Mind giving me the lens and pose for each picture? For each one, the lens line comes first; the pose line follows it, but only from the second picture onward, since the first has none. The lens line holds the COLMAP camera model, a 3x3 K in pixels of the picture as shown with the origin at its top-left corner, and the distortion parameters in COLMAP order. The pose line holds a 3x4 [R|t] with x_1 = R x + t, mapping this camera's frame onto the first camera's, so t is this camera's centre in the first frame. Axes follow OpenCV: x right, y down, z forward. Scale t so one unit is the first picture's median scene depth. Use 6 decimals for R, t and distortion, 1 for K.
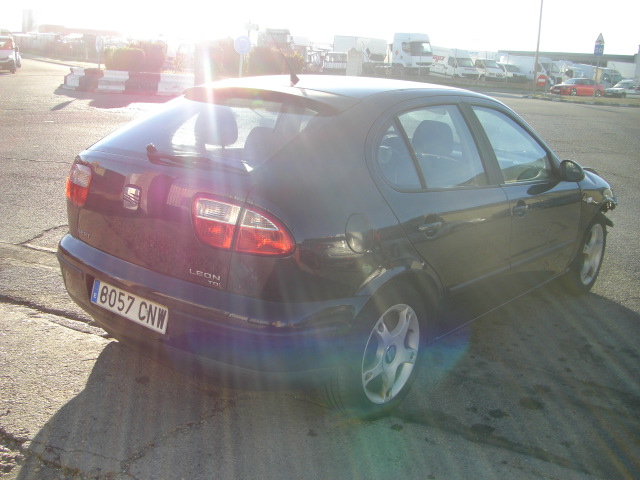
lens RADIAL K [[725.1, 0, 320.1], [0, 725.1, 242.5], [0, 0, 1]] dist [-0.143755, 0.000000]
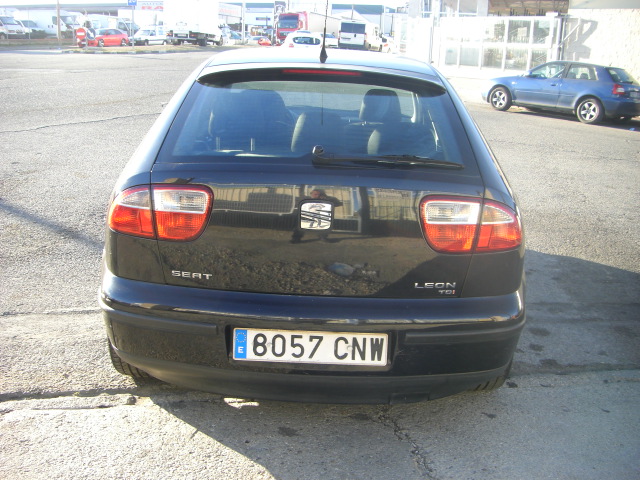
lens RADIAL K [[725.1, 0, 318.6], [0, 725.1, 241.1], [0, 0, 1]] dist [-0.143755, 0.000000]
pose [[0.780243, -0.196921, 0.593670, -0.706020], [0.157943, 0.980417, 0.117626, -0.121725], [-0.605207, 0.001990, 0.796066, 0.339283]]
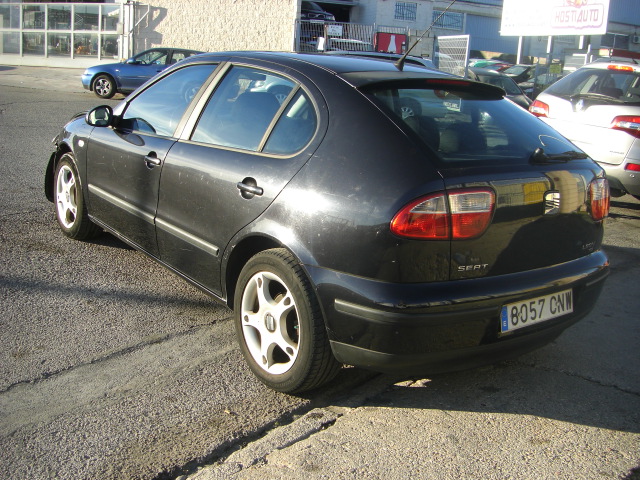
lens RADIAL K [[725.1, 0, 318.1], [0, 725.1, 238.1], [0, 0, 1]] dist [-0.143755, 0.000000]
pose [[0.217933, -0.284121, 0.933692, -1.214312], [0.171250, 0.952977, 0.250018, -0.304061], [-0.960822, 0.105408, 0.256341, 1.009054]]
